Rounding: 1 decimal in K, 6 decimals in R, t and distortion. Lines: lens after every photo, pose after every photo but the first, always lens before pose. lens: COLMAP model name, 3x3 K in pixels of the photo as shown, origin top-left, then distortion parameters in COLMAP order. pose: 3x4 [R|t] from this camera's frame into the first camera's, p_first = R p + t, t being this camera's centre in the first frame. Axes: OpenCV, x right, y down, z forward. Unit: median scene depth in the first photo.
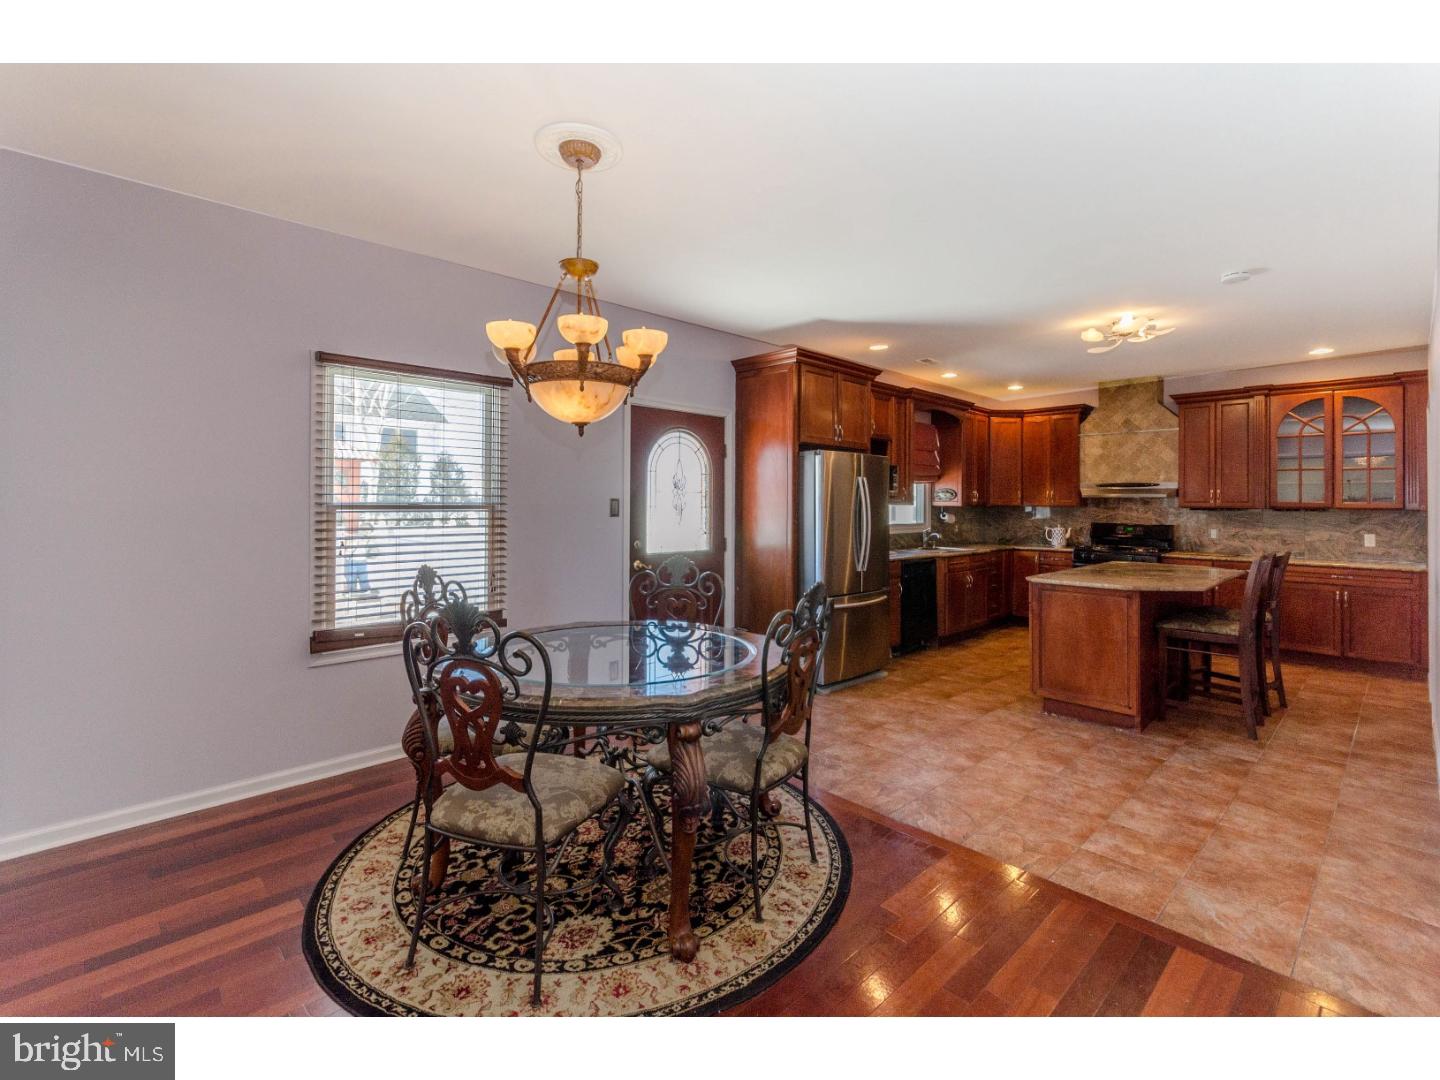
lens RADIAL K [[651.0, 0, 721.1], [0, 651.0, 494.8], [0, 0, 1]] dist [0.000787, -0.000675]
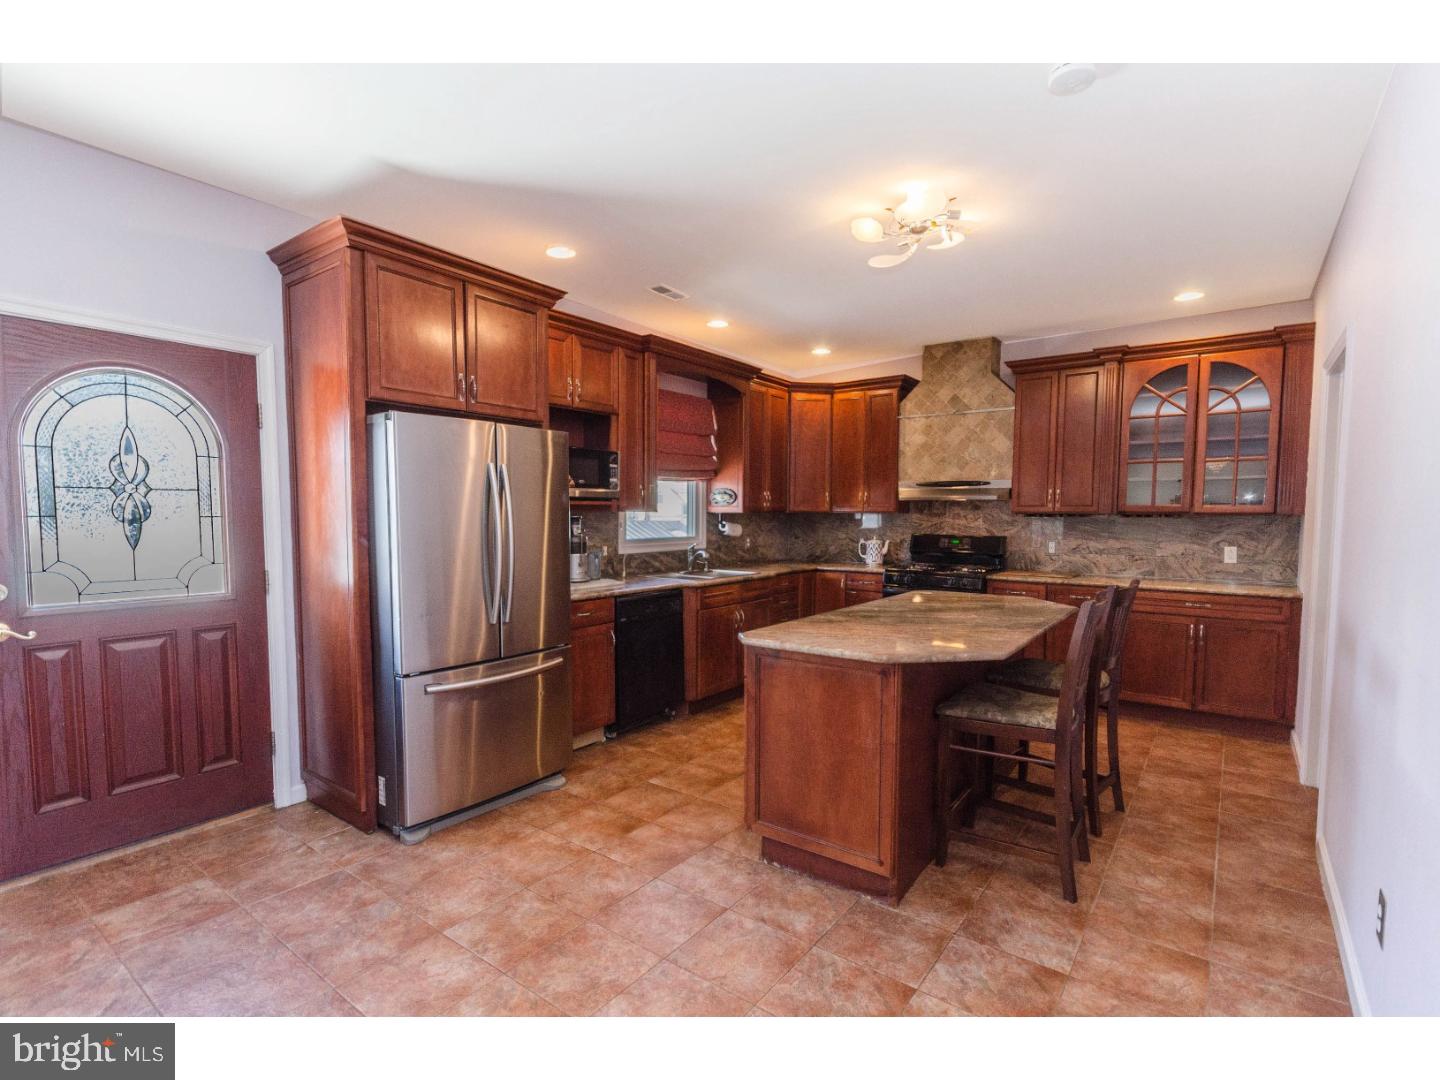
lens RADIAL K [[690.7, 0, 722.8], [0, 690.7, 554.5], [0, 0, 1]] dist [-0.002314, 0.001322]
pose [[0.984625, -0.015020, 0.174036, 0.281254], [0.001685, 0.997067, 0.076521, 0.006489], [-0.174675, -0.075051, 0.981762, 0.323926]]
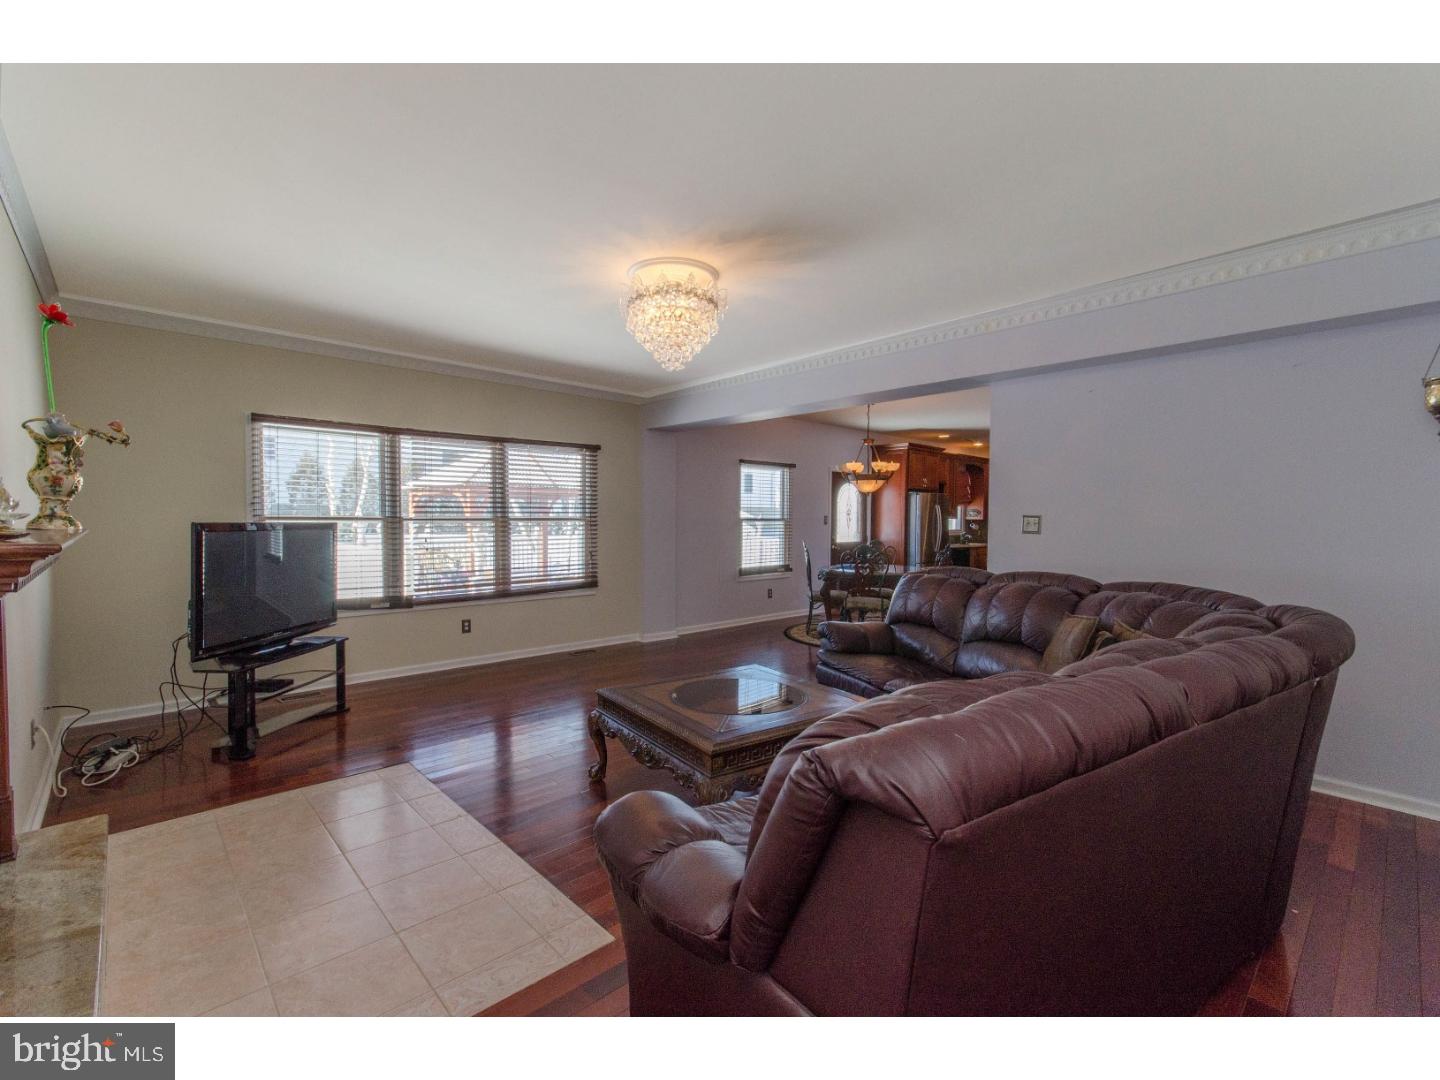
lens RADIAL K [[651.0, 0, 721.9], [0, 651.0, 536.3], [0, 0, 1]] dist [0.000787, -0.000675]
pose [[0.999991, 0.003924, -0.001785, -0.411311], [-0.003835, 0.998876, 0.047255, -0.022356], [0.001968, -0.047248, 0.998881, -0.934242]]
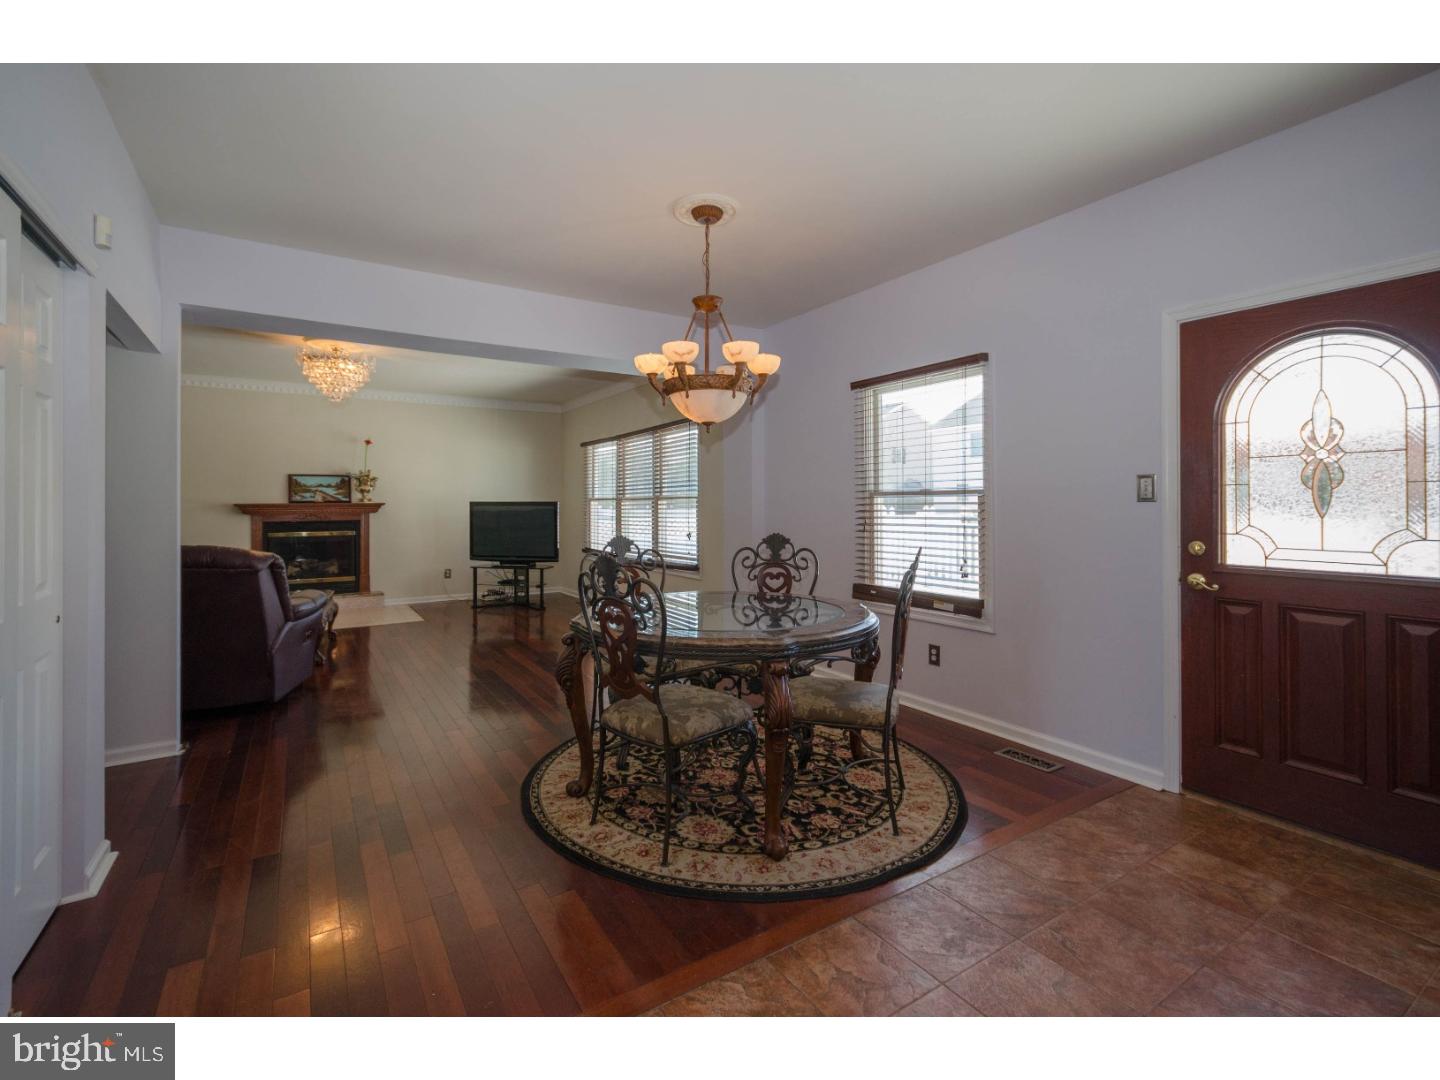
lens RADIAL K [[651.0, 0, 706.6], [0, 651.0, 500.5], [0, 0, 1]] dist [0.000787, -0.000675]
pose [[-0.194317, -0.011599, -0.980870, 0.471792], [0.013973, 0.999796, -0.014591, 0.029475], [0.980839, -0.016541, -0.194115, 0.566572]]
